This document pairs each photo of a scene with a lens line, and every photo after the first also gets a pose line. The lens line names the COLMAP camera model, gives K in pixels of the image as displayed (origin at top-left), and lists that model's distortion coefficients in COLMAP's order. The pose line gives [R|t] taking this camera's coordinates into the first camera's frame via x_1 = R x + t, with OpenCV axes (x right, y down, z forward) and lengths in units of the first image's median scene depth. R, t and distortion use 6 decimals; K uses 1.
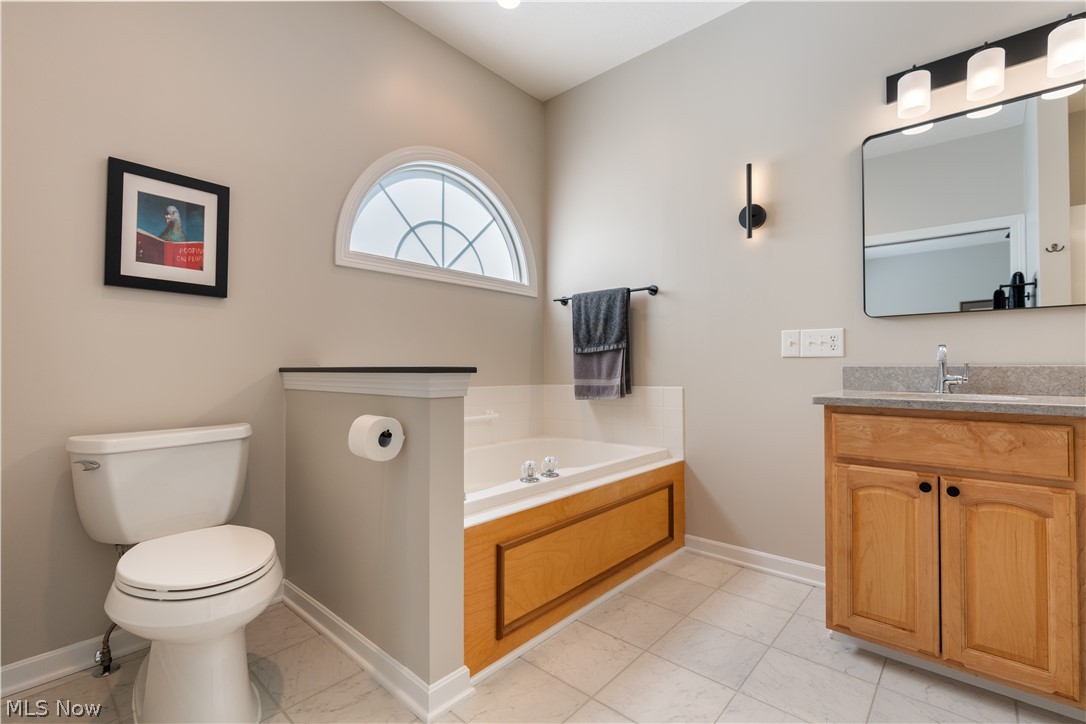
lens RADIAL K [[490.0, 0, 541.5], [0, 490.0, 362.1], [0, 0, 1]] dist [-0.001346, 0.000230]
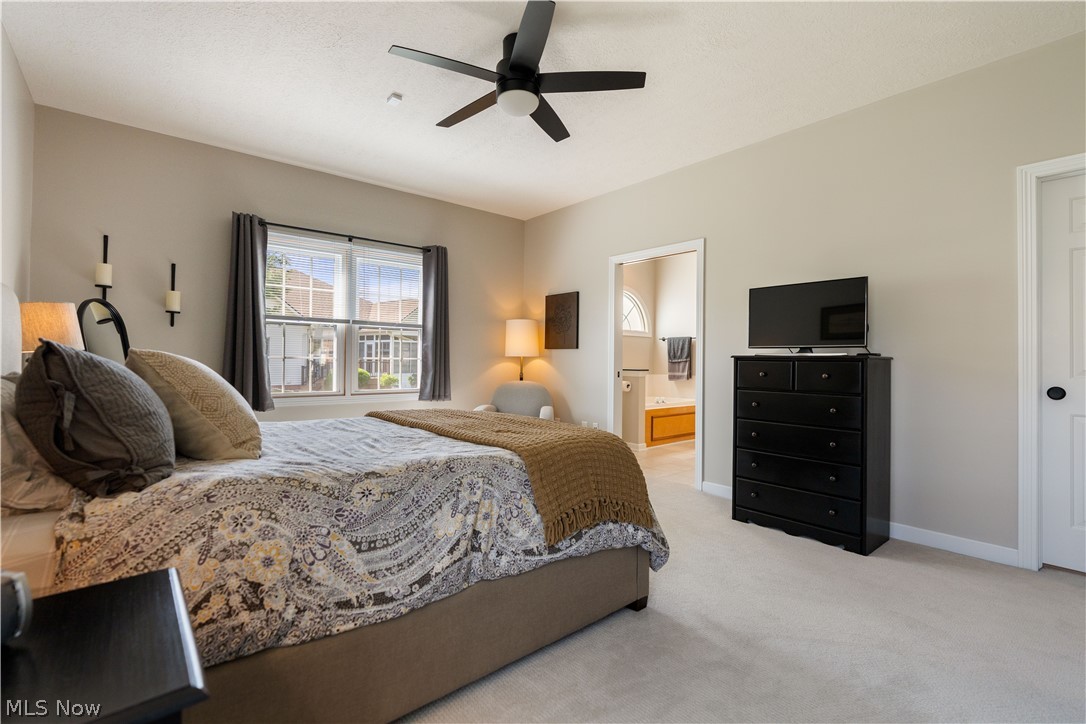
lens RADIAL K [[490.0, 0, 545.9], [0, 490.0, 359.8], [0, 0, 1]] dist [-0.001346, 0.000230]
pose [[0.991173, 0.010705, -0.132142, -0.225374], [-0.009110, 0.999878, 0.012667, -0.056078], [0.132262, -0.011352, 0.991150, -1.577050]]
